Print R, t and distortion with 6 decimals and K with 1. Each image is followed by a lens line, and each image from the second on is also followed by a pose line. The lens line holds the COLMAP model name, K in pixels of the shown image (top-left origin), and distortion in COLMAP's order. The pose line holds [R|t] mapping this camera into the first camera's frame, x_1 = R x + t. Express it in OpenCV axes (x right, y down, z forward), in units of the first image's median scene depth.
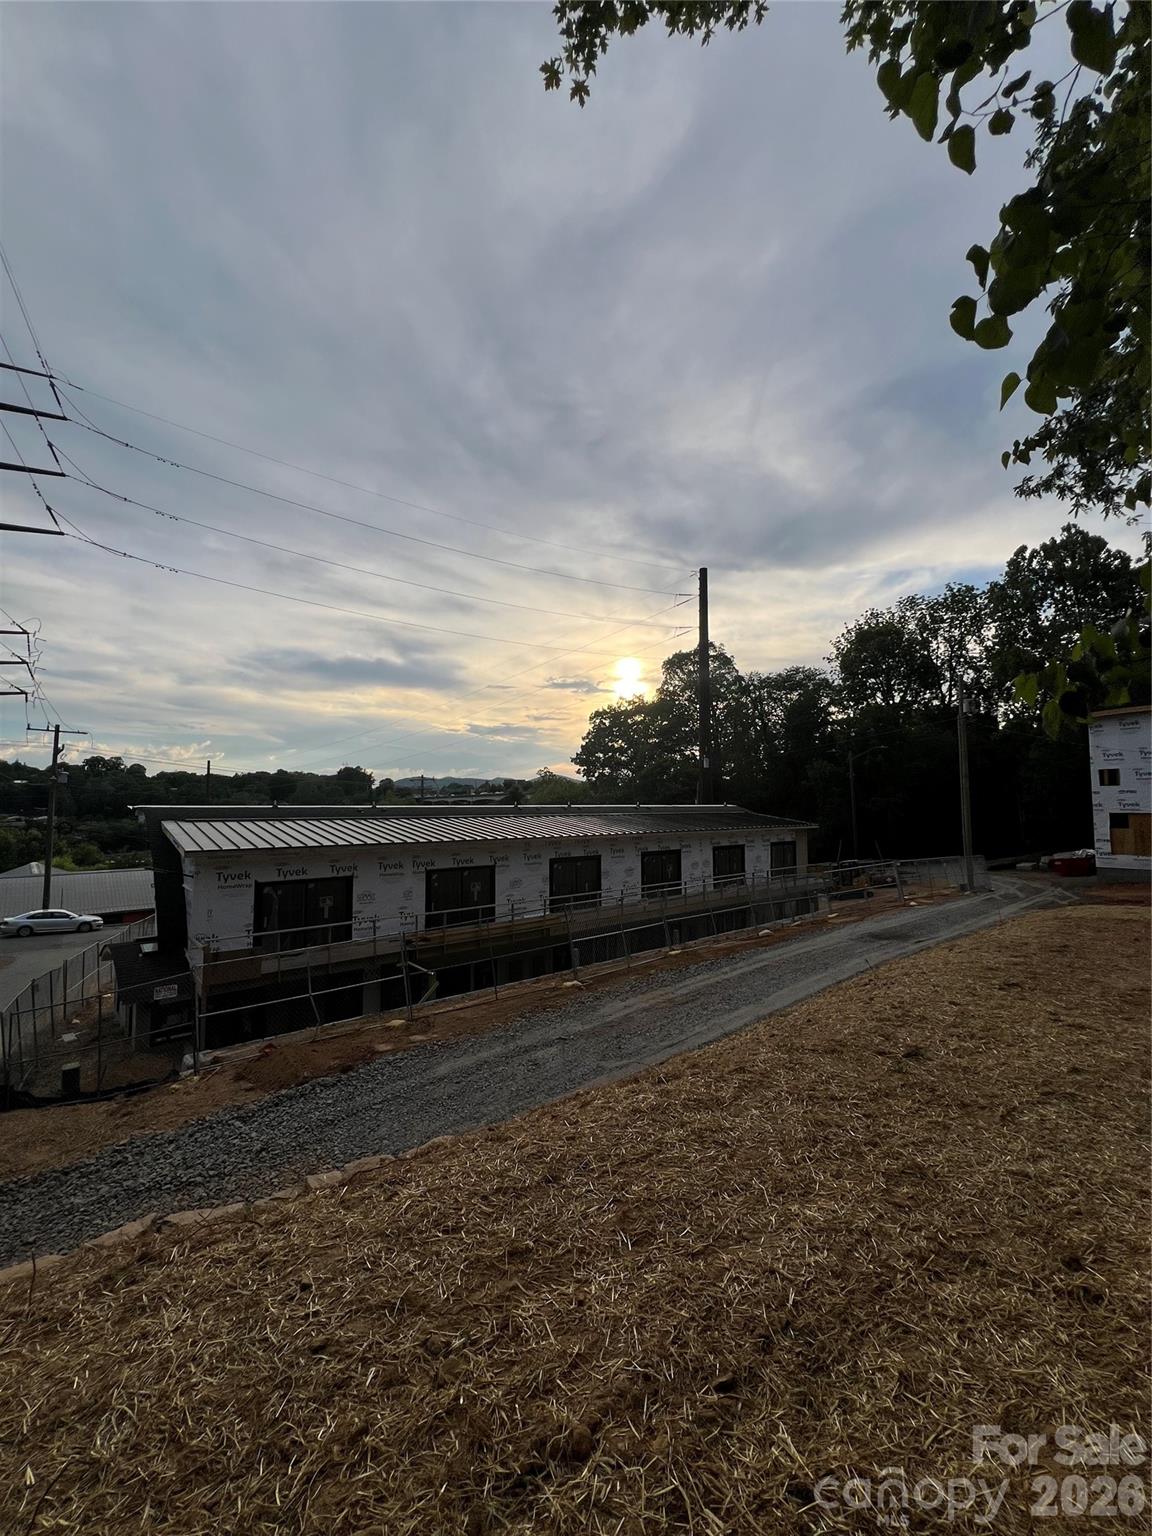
lens RADIAL K [[612.5, 0, 576.0], [0, 612.5, 768.0], [0, 0, 1]] dist [-0.002260, -0.000079]
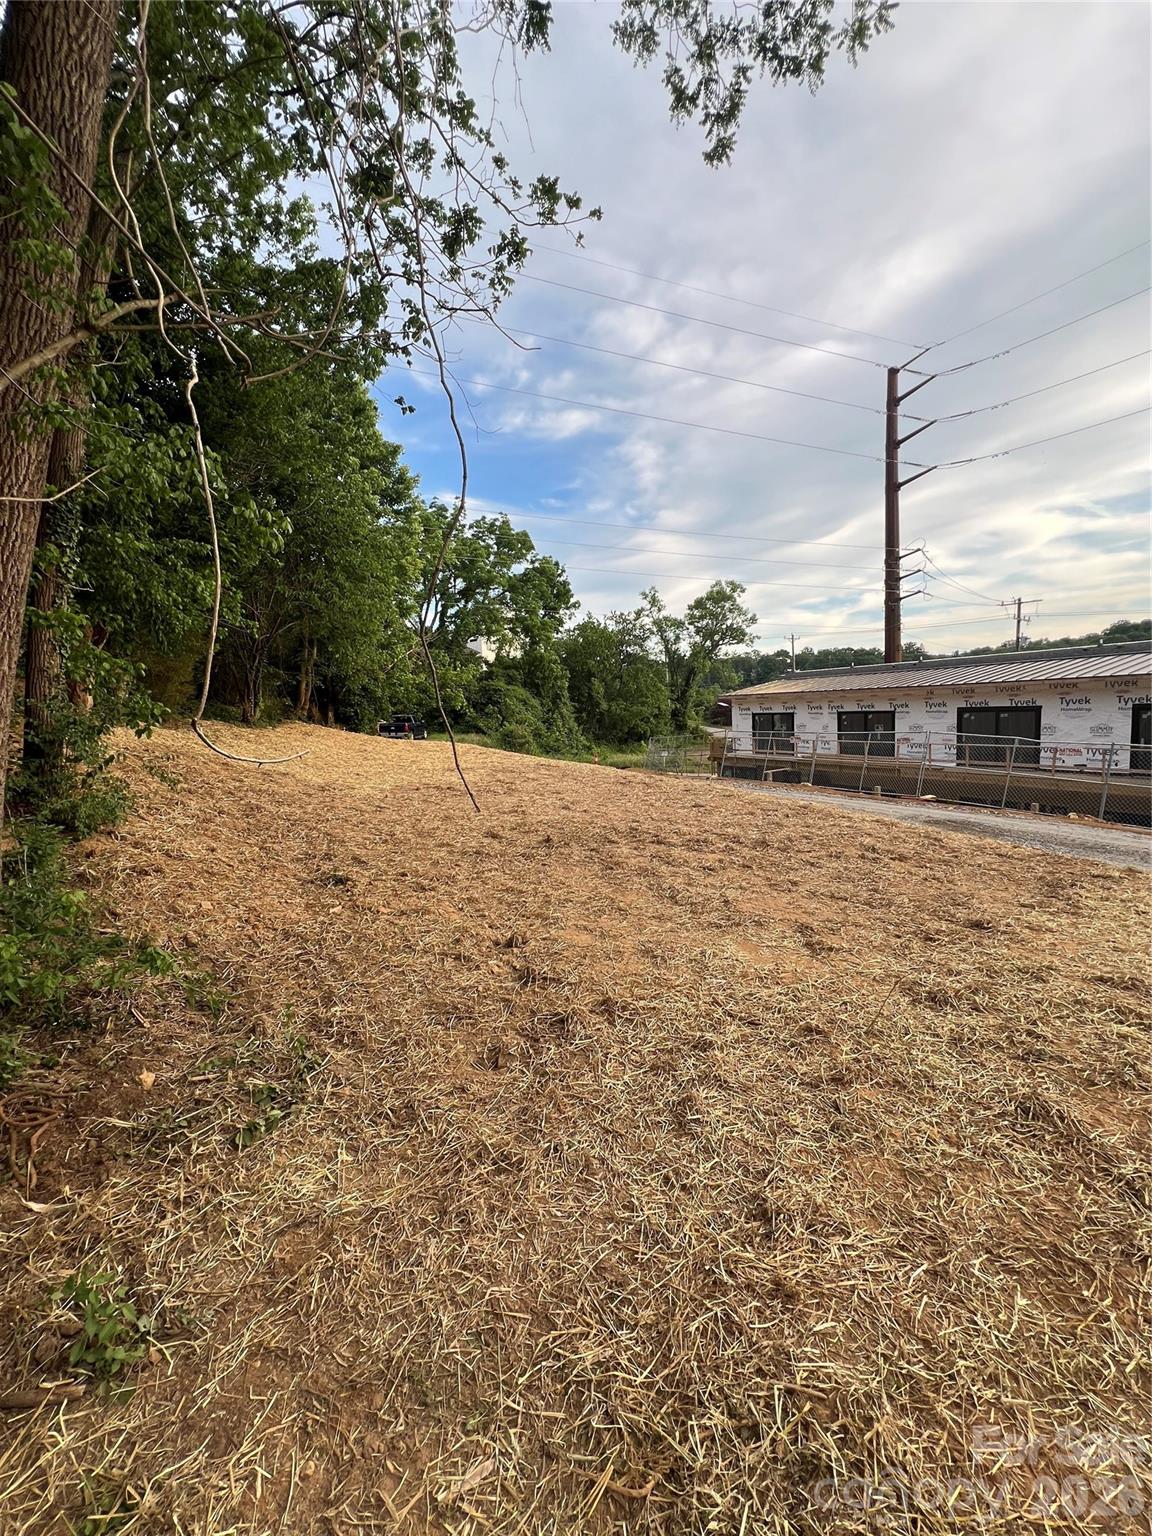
lens RADIAL K [[612.5, 0, 576.0], [0, 612.5, 768.0], [0, 0, 1]] dist [-0.002260, -0.000079]
pose [[-0.195313, 0.118324, -0.973577, 1.147574], [0.120241, 0.988095, 0.095967, 0.087142], [0.973342, -0.098320, -0.207215, 0.680207]]
